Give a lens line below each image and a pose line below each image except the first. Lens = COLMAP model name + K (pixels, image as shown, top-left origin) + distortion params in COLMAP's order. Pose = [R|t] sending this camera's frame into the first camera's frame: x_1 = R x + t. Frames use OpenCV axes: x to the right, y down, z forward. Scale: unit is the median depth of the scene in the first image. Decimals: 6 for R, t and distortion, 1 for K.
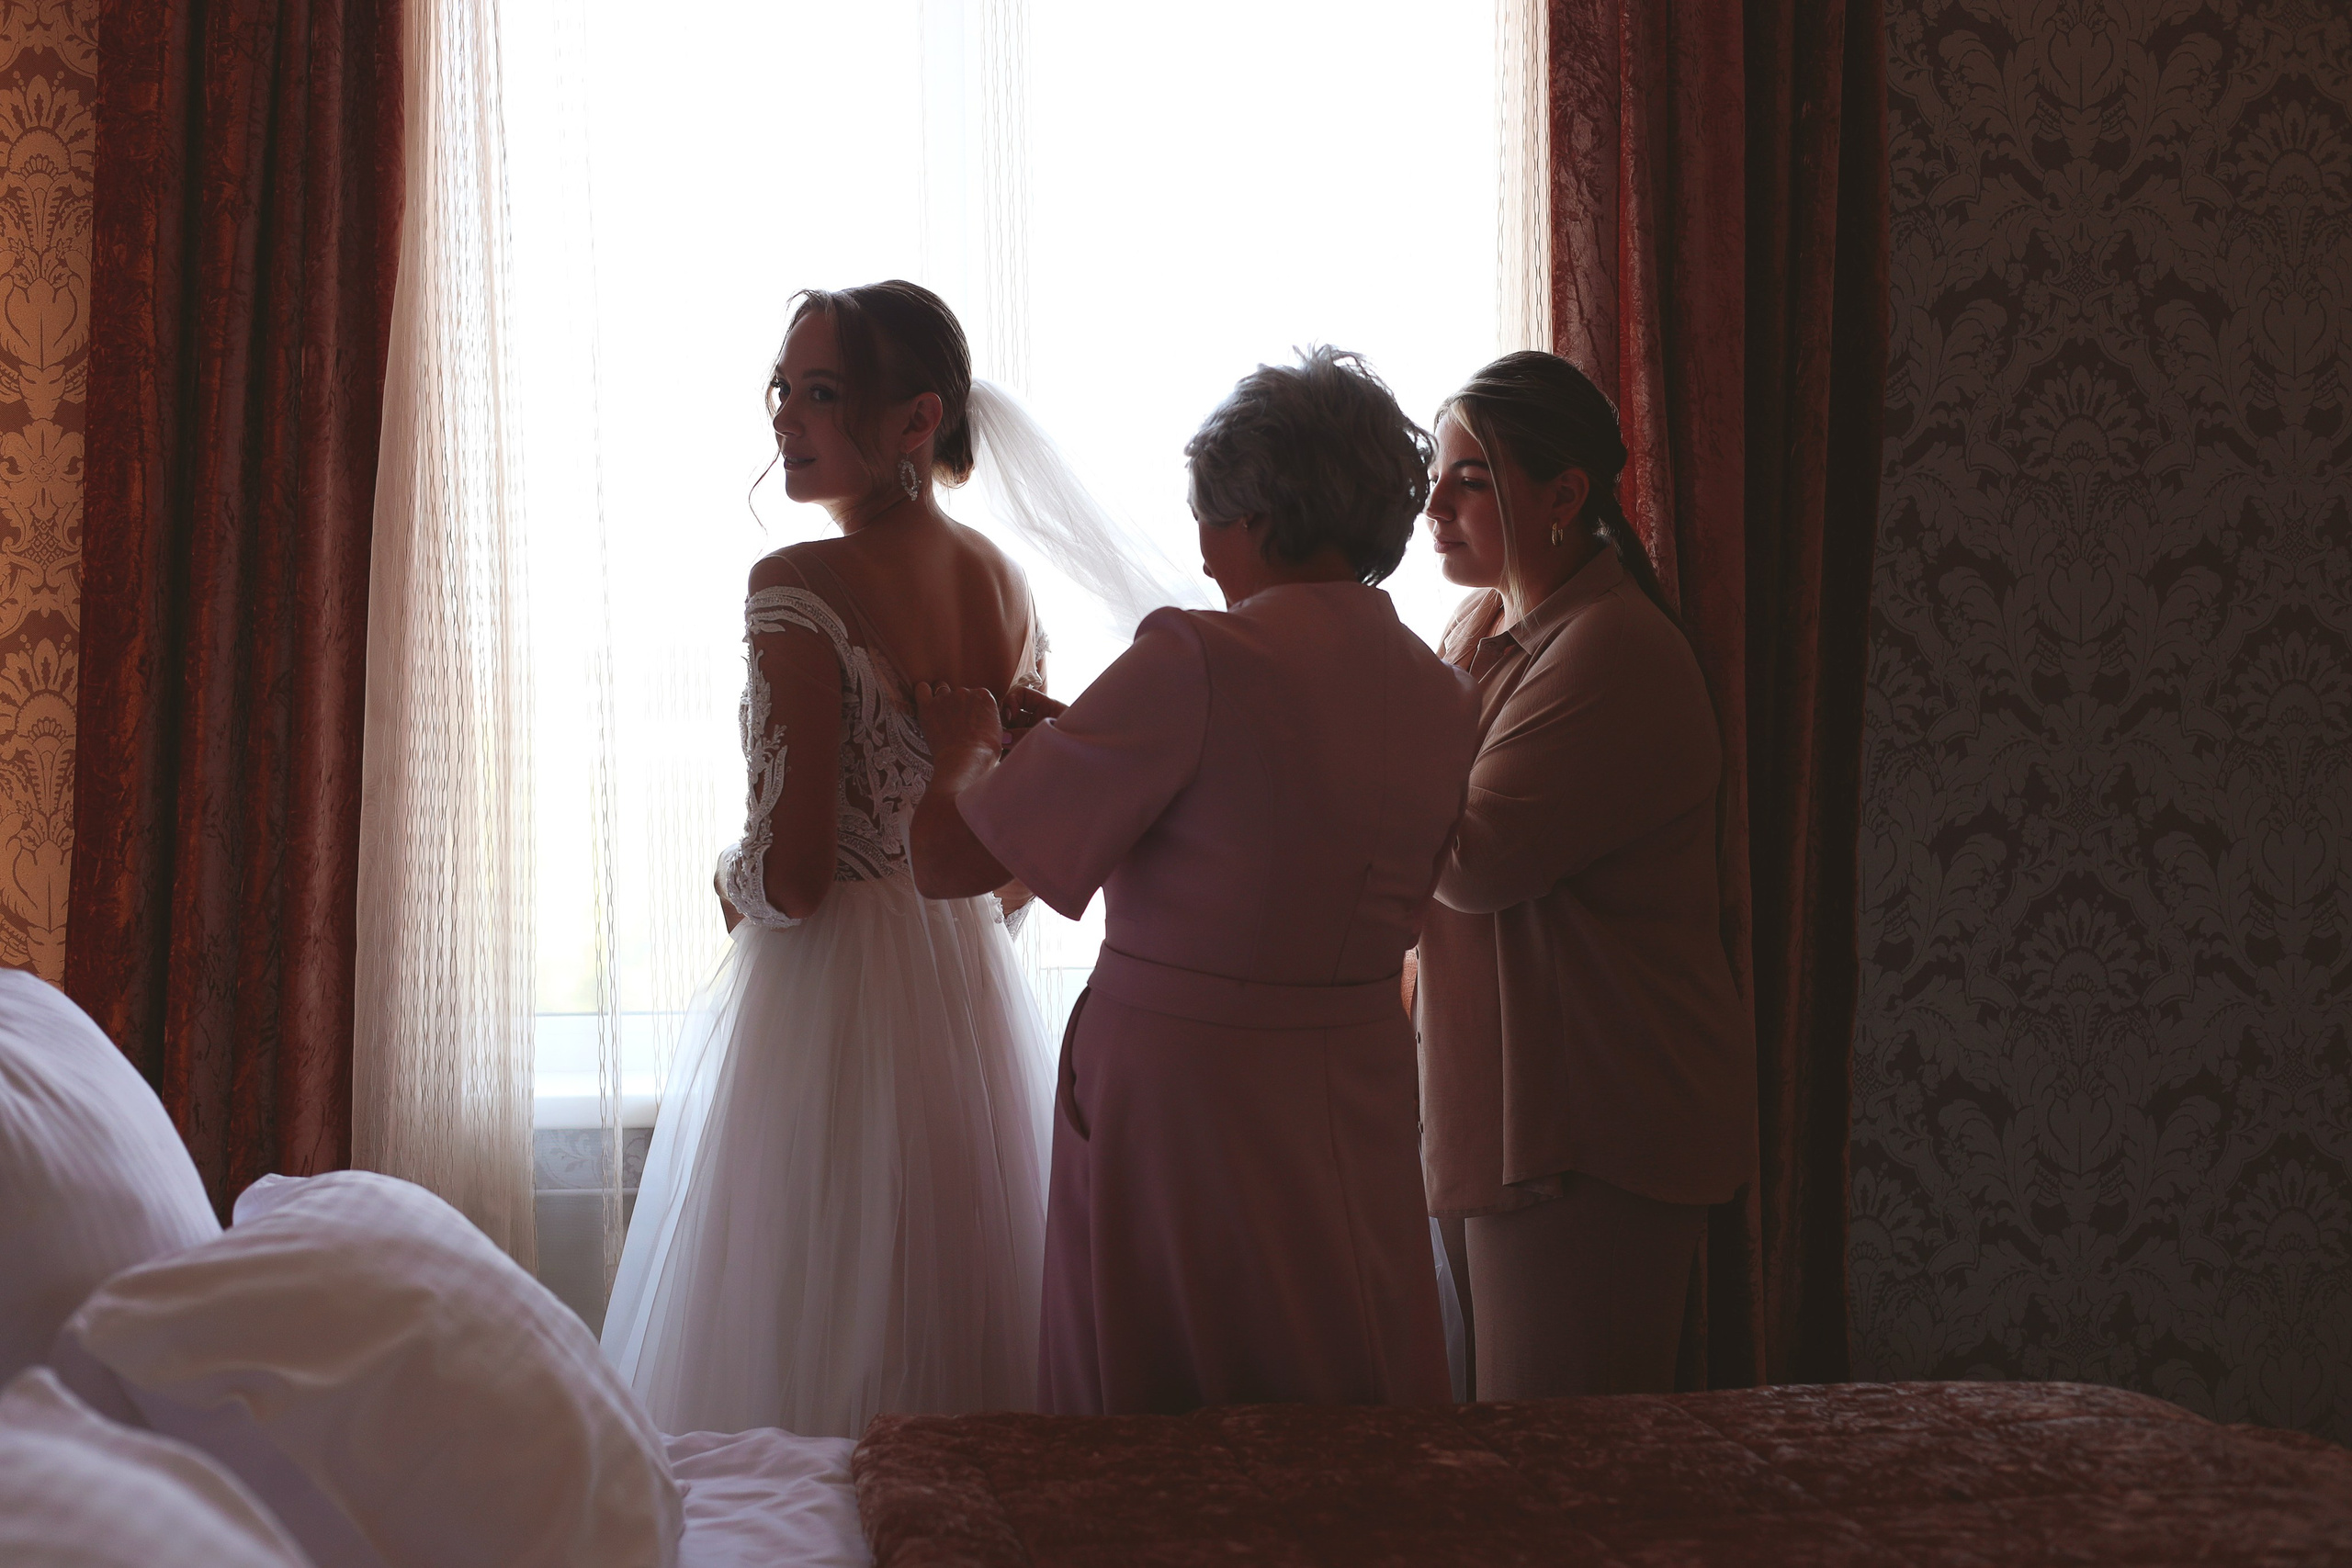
lens RADIAL K [[3410.4, 0, 1176.0], [0, 3410.4, 784.0], [0, 0, 1]] dist [0.037942, -0.018431]
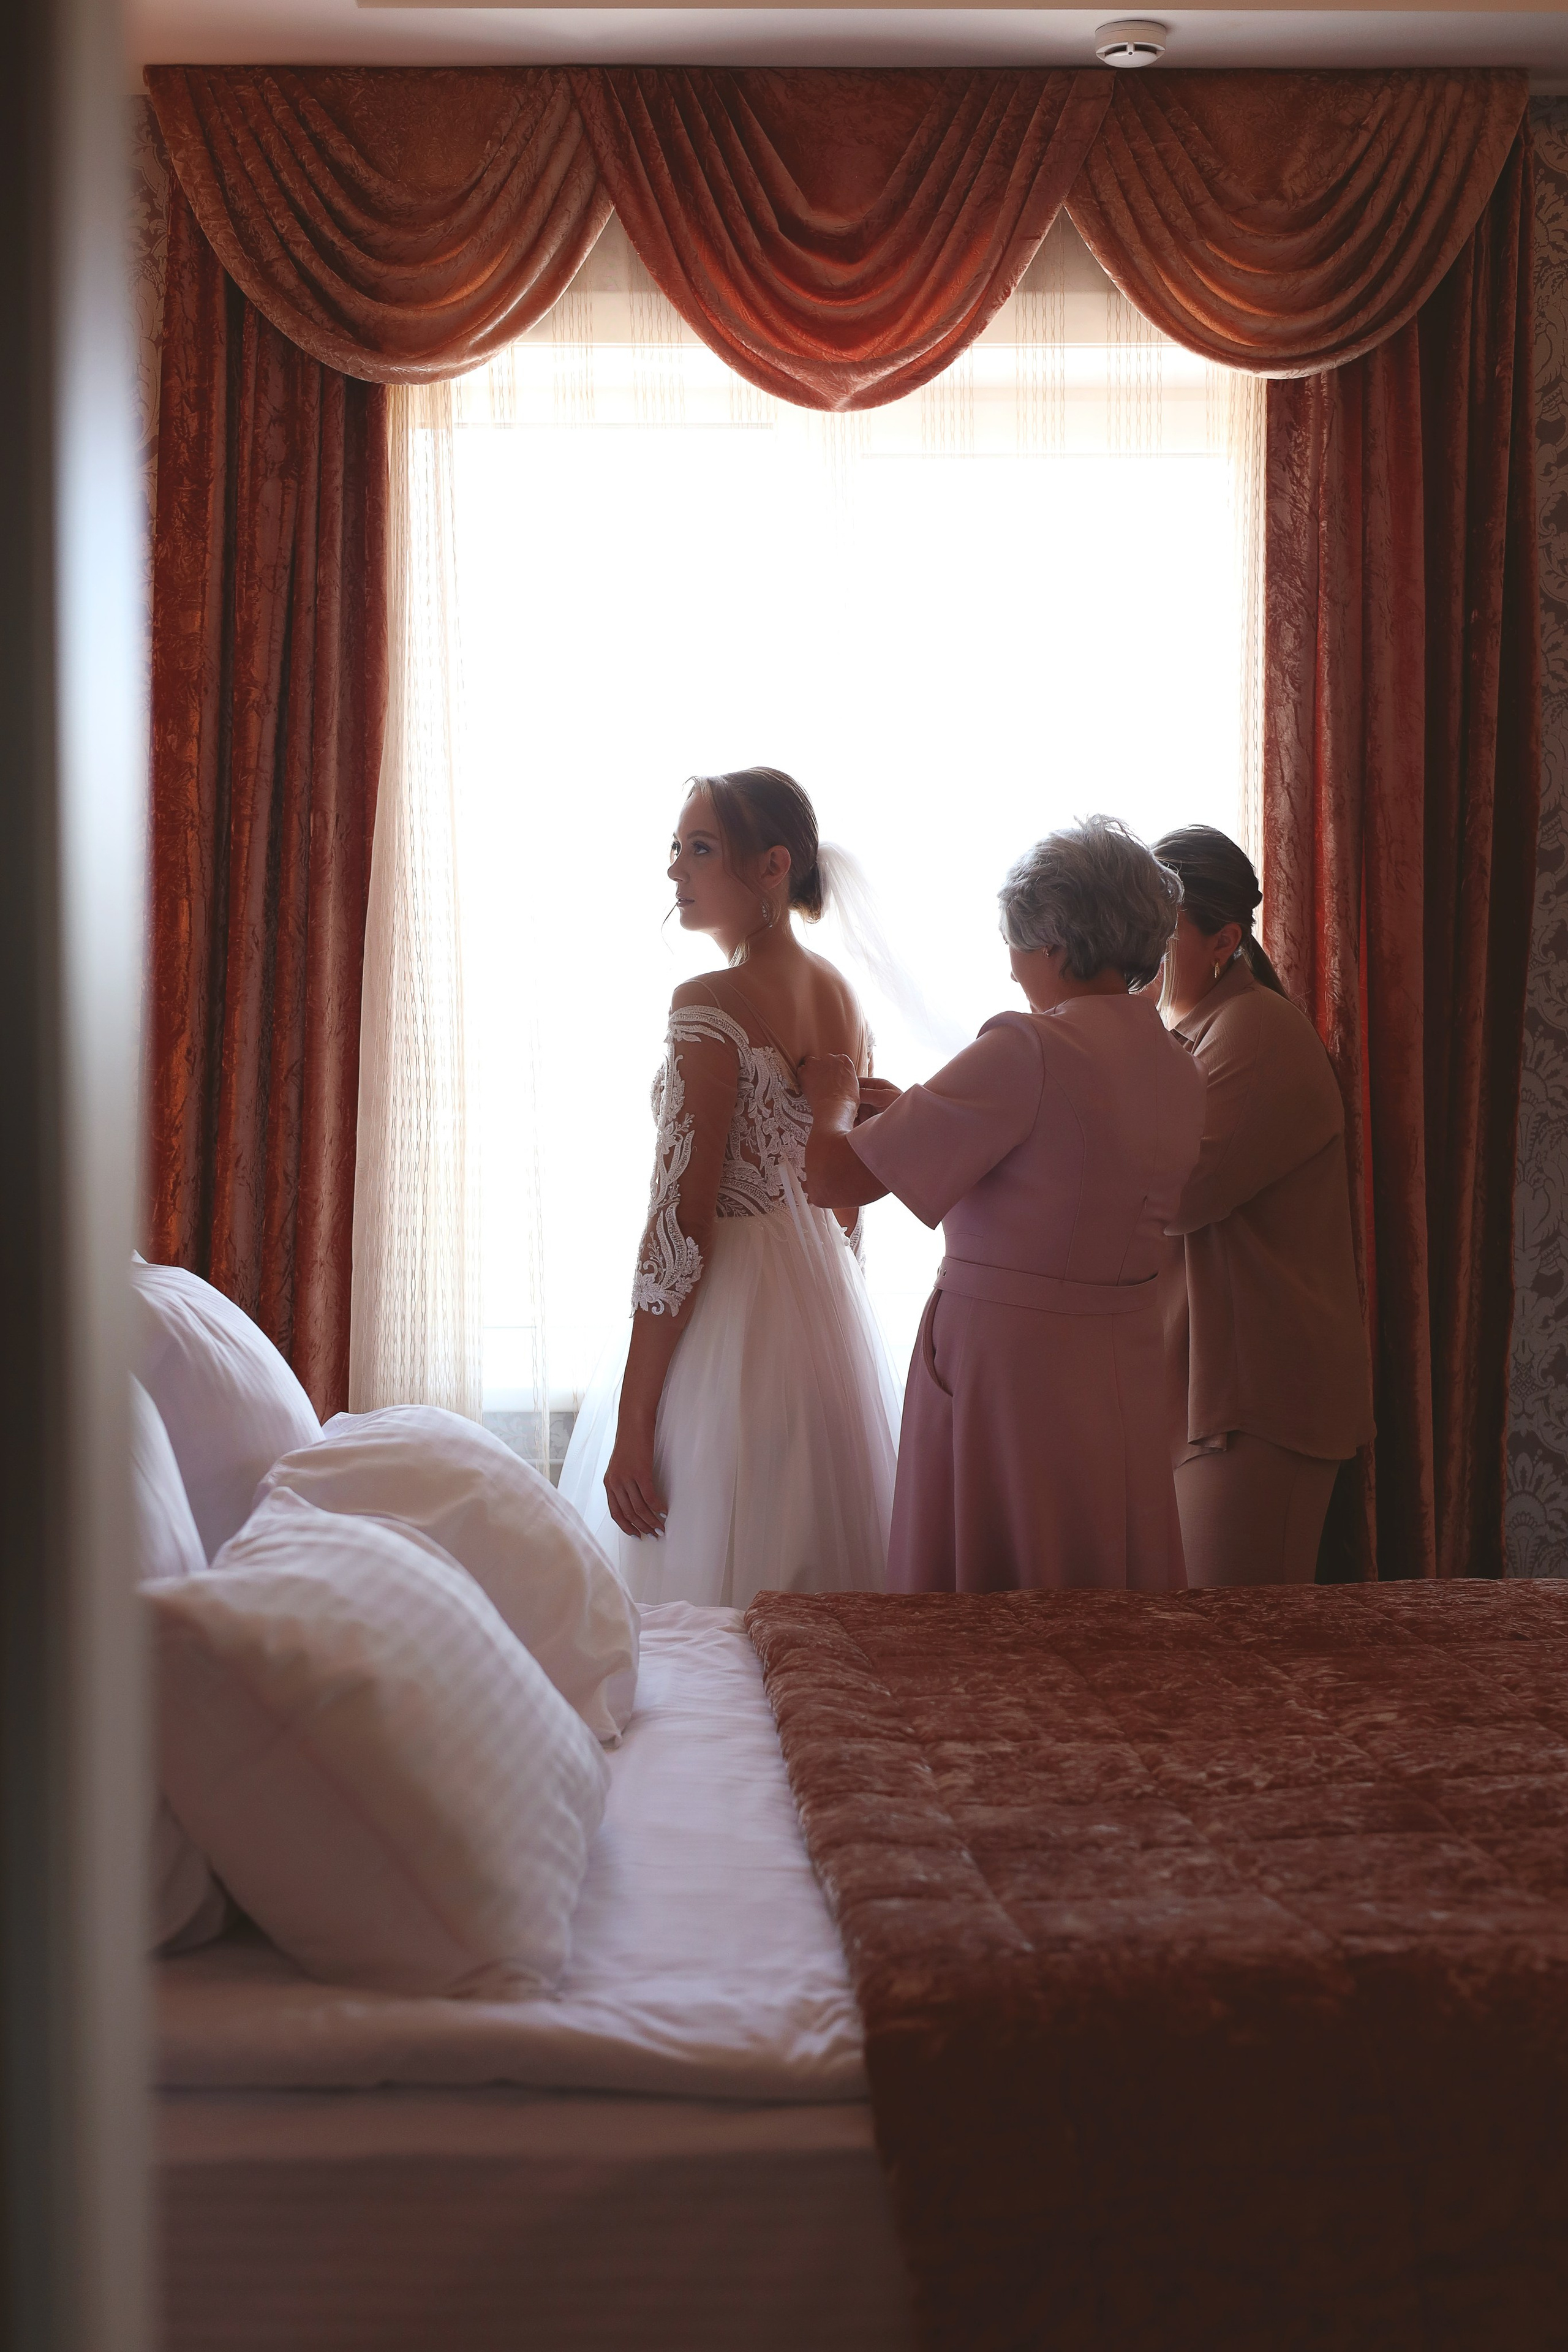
lens RADIAL K [[3410.7, 0, 784.0], [0, 3410.7, 1176.0], [0, 0, 1]] dist [0.037942, -0.018431]
pose [[0.998350, 0.001932, -0.057385, 0.001740], [-0.001745, 0.999993, 0.003310, 0.007147], [0.057391, -0.003205, 0.998347, -0.298511]]
